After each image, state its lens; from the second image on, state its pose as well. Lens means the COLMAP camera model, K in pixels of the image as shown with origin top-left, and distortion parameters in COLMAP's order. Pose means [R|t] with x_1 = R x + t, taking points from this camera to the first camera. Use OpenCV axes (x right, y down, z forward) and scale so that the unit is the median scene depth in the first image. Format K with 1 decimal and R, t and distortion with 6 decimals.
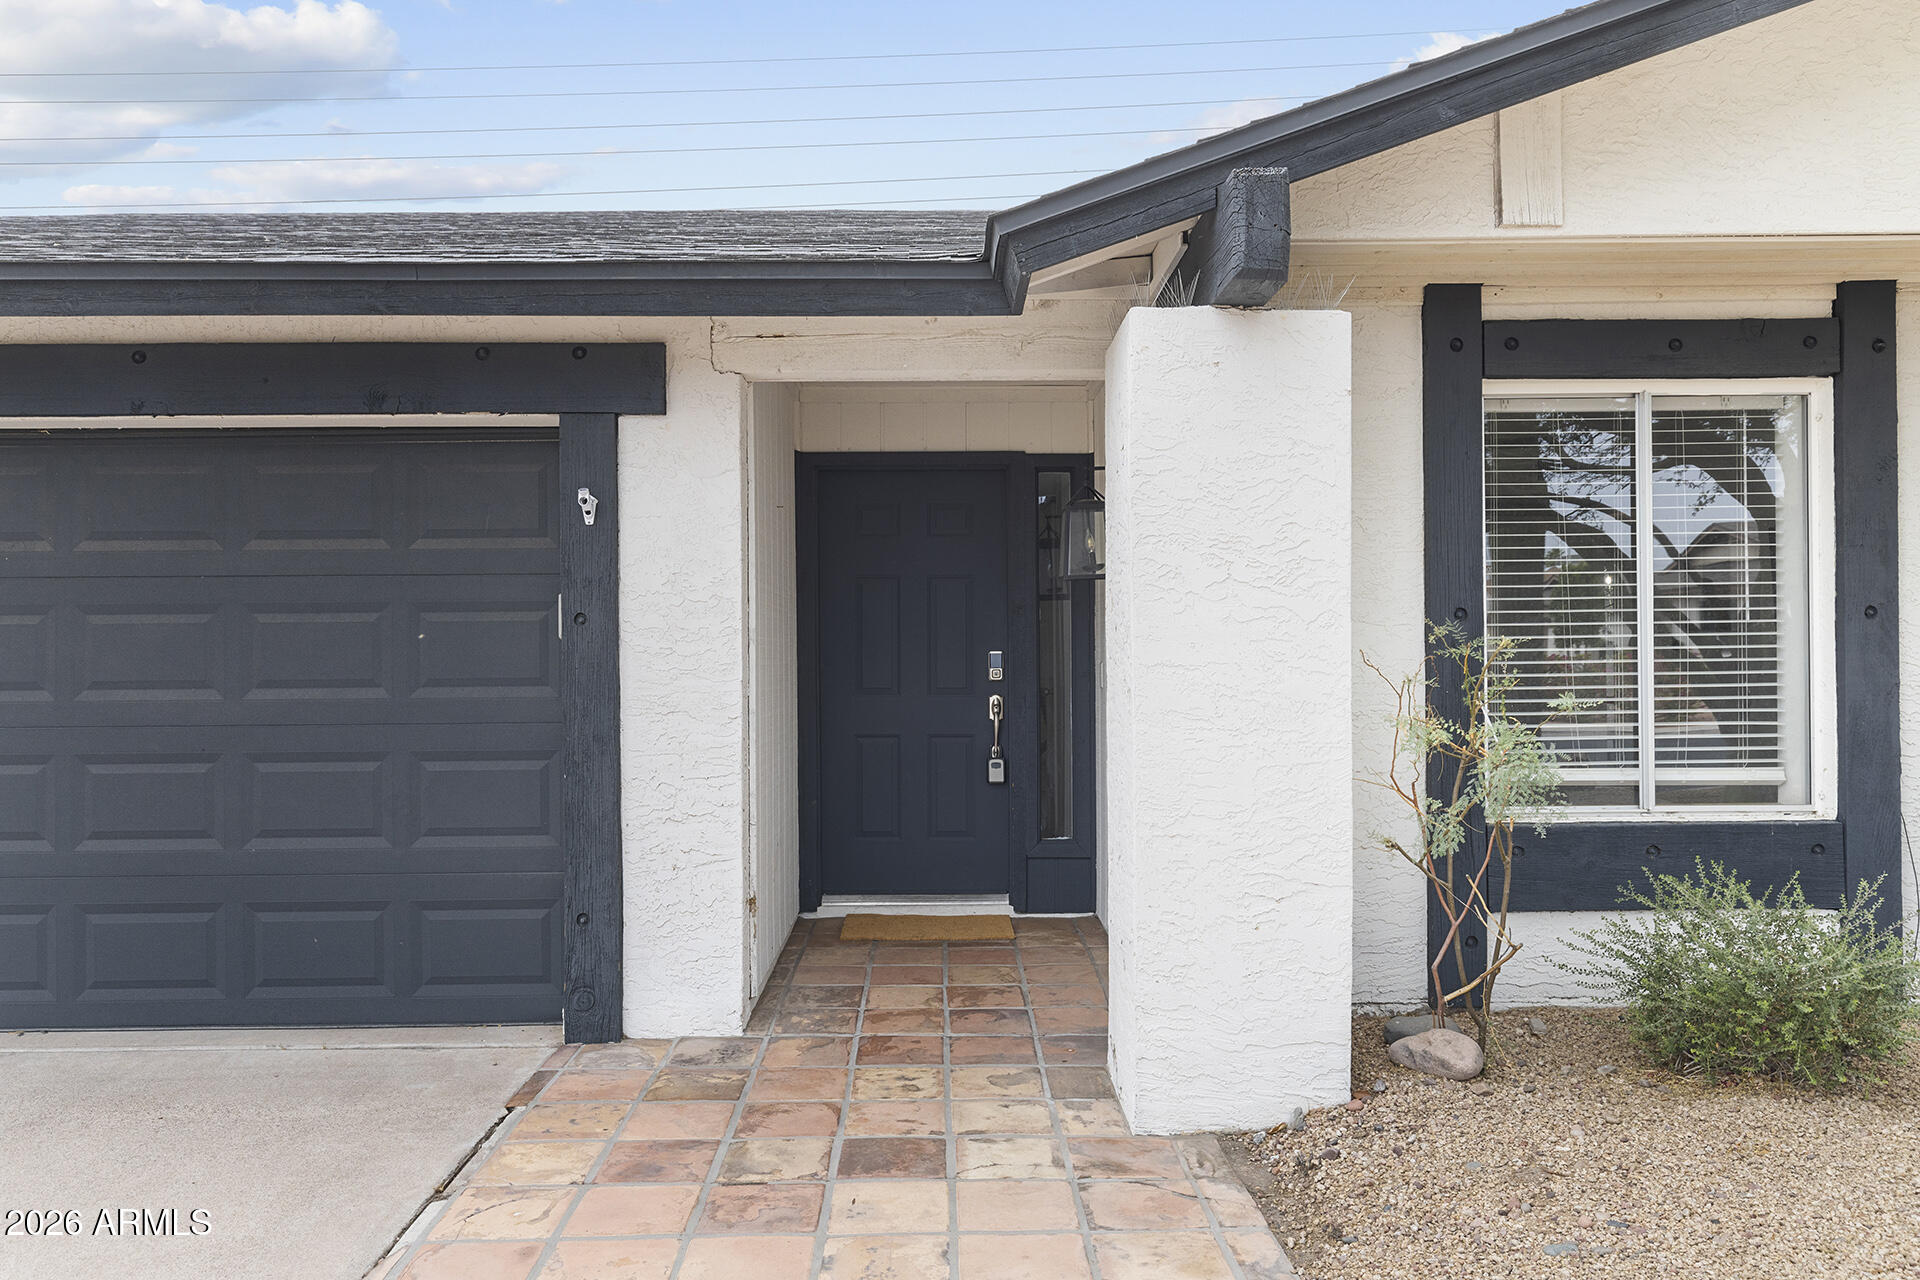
lens RADIAL K [[1383.1, 0, 960.0], [0, 1383.1, 640.0], [0, 0, 1]] dist [-0.006971, -0.003565]
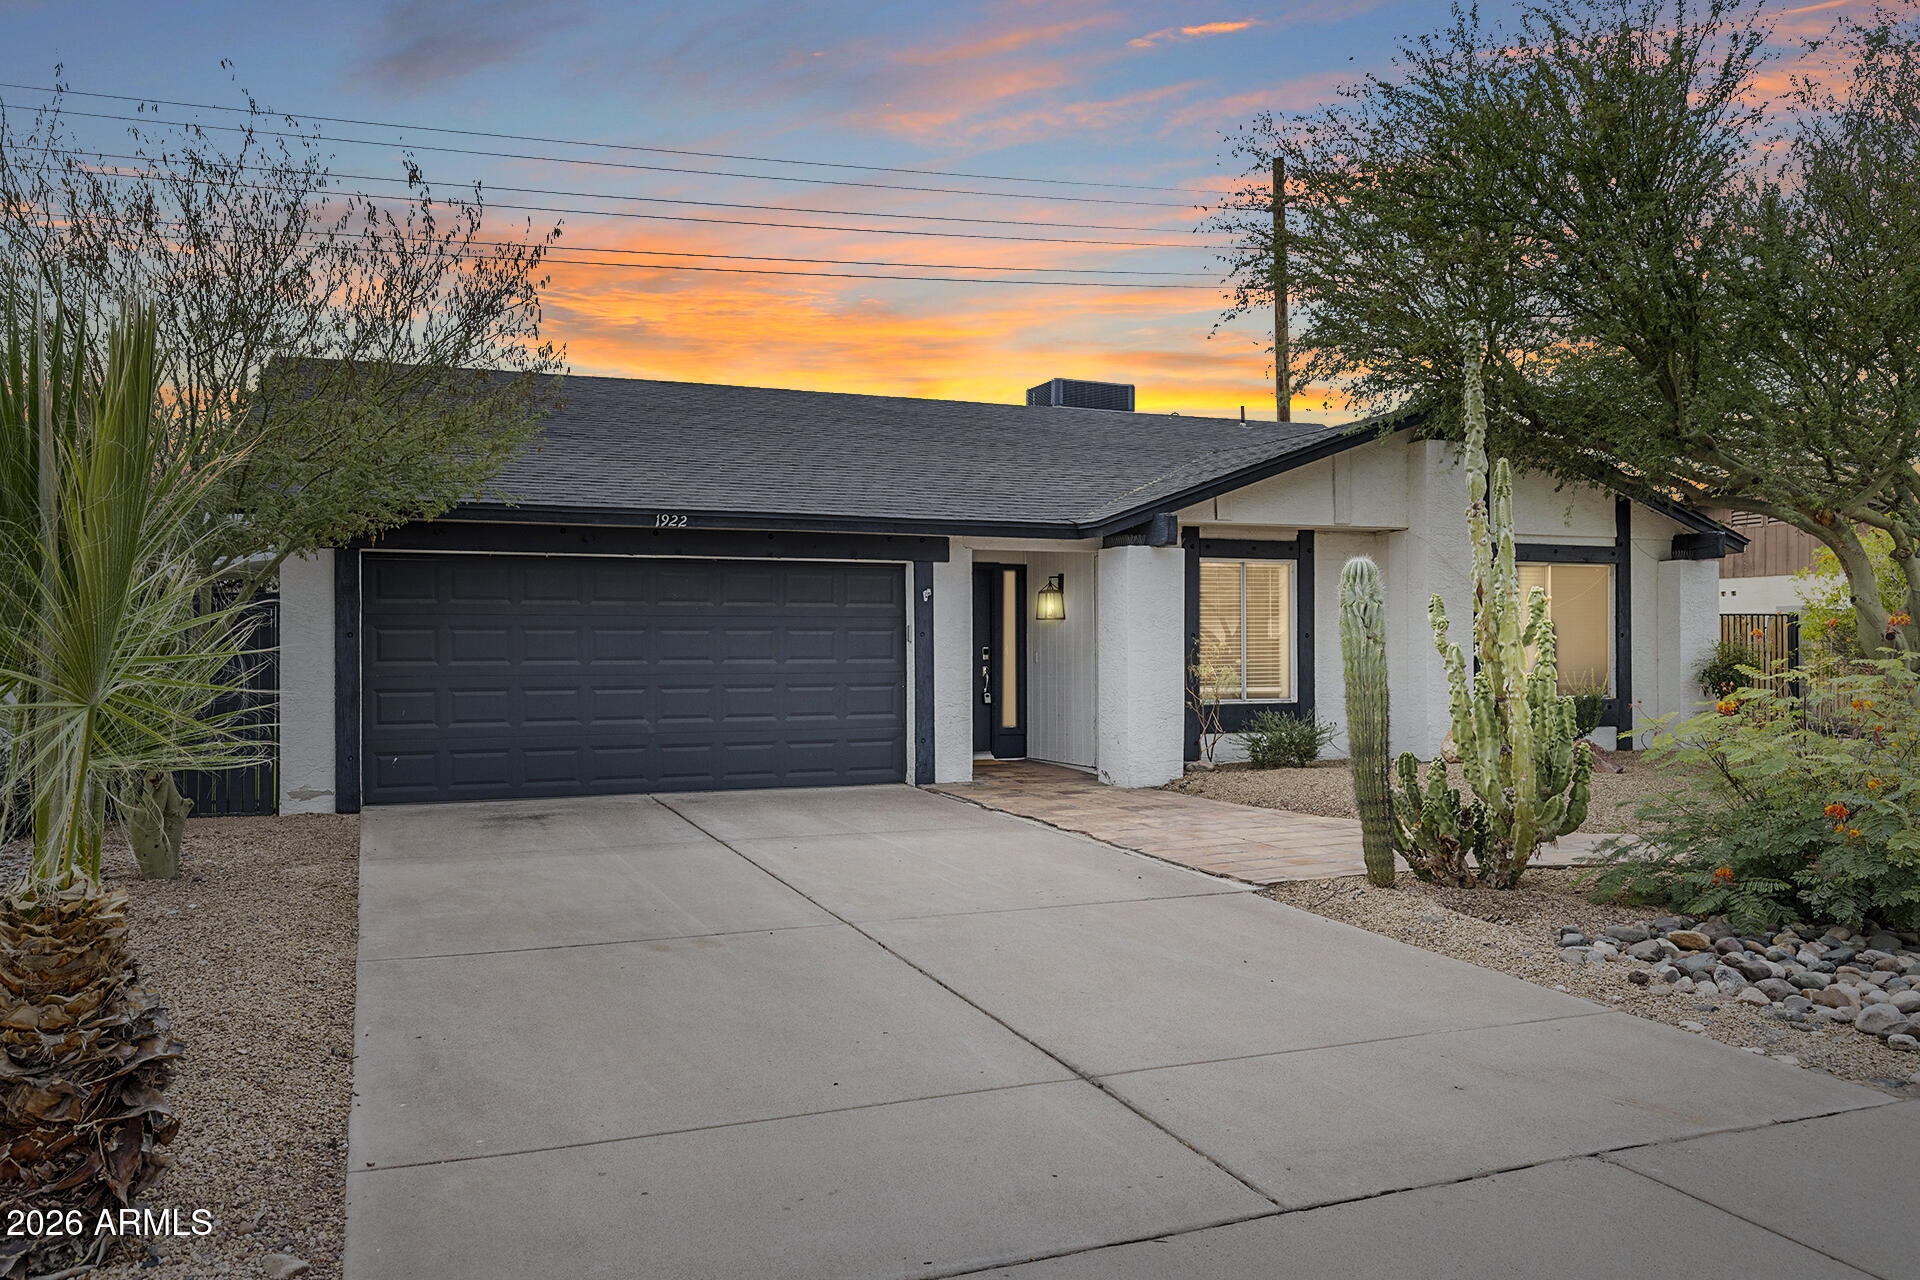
lens RADIAL K [[1444.1, 0, 960.0], [0, 1444.1, 640.0], [0, 0, 1]] dist [0.004147, 0.001303]
pose [[0.927299, 0.008086, 0.374235, -1.288717], [-0.006762, 0.999965, -0.004851, 0.009837], [-0.374261, 0.001968, 0.927321, -1.735190]]
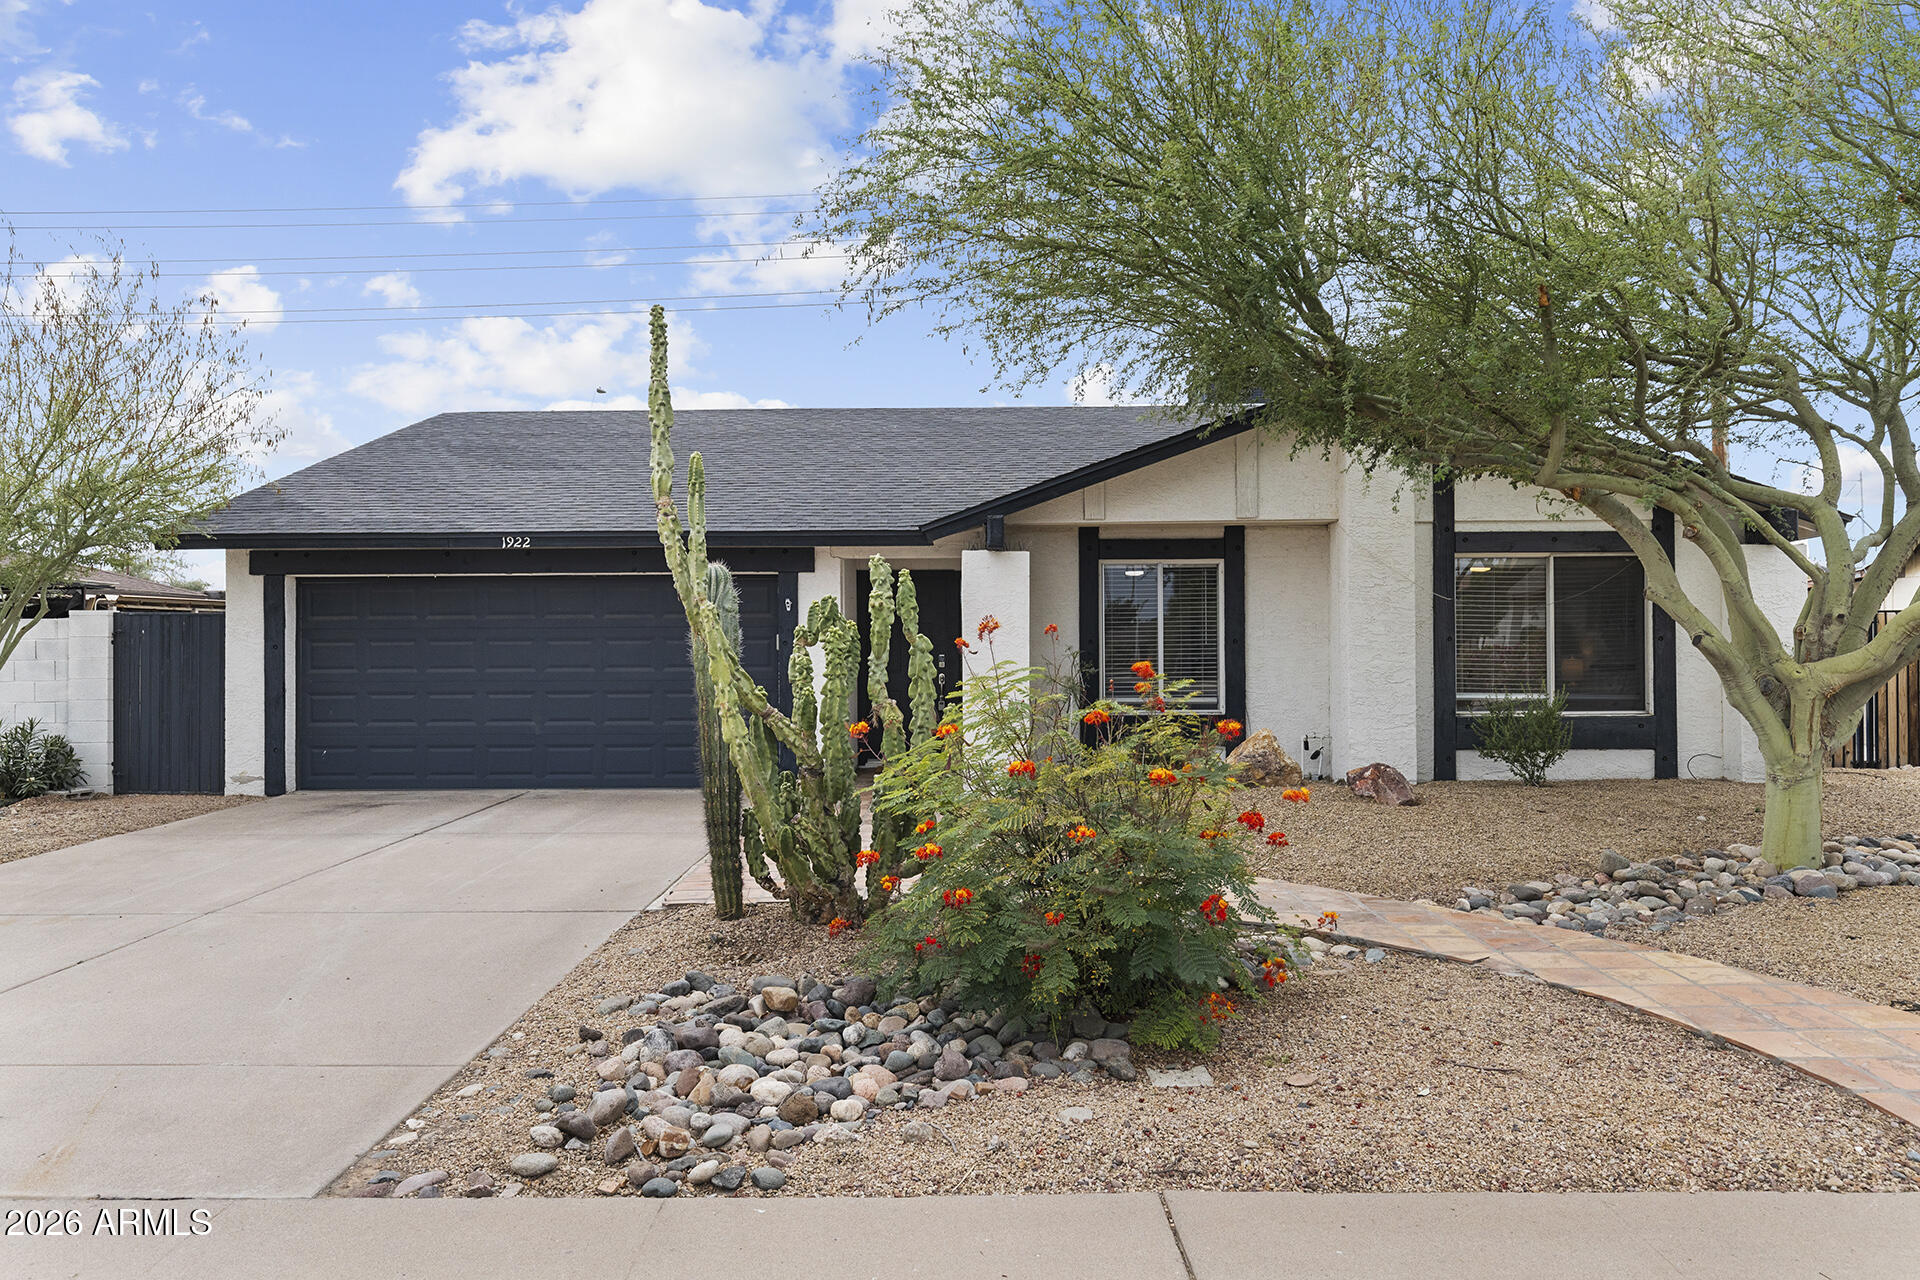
lens RADIAL K [[1383.1, 0, 960.0], [0, 1383.1, 640.0], [0, 0, 1]] dist [-0.006971, -0.003565]
pose [[0.999946, 0.002137, -0.010178, 0.119426], [-0.002183, 0.999988, -0.004493, -0.009252], [0.010168, 0.004515, 0.999938, -1.867564]]
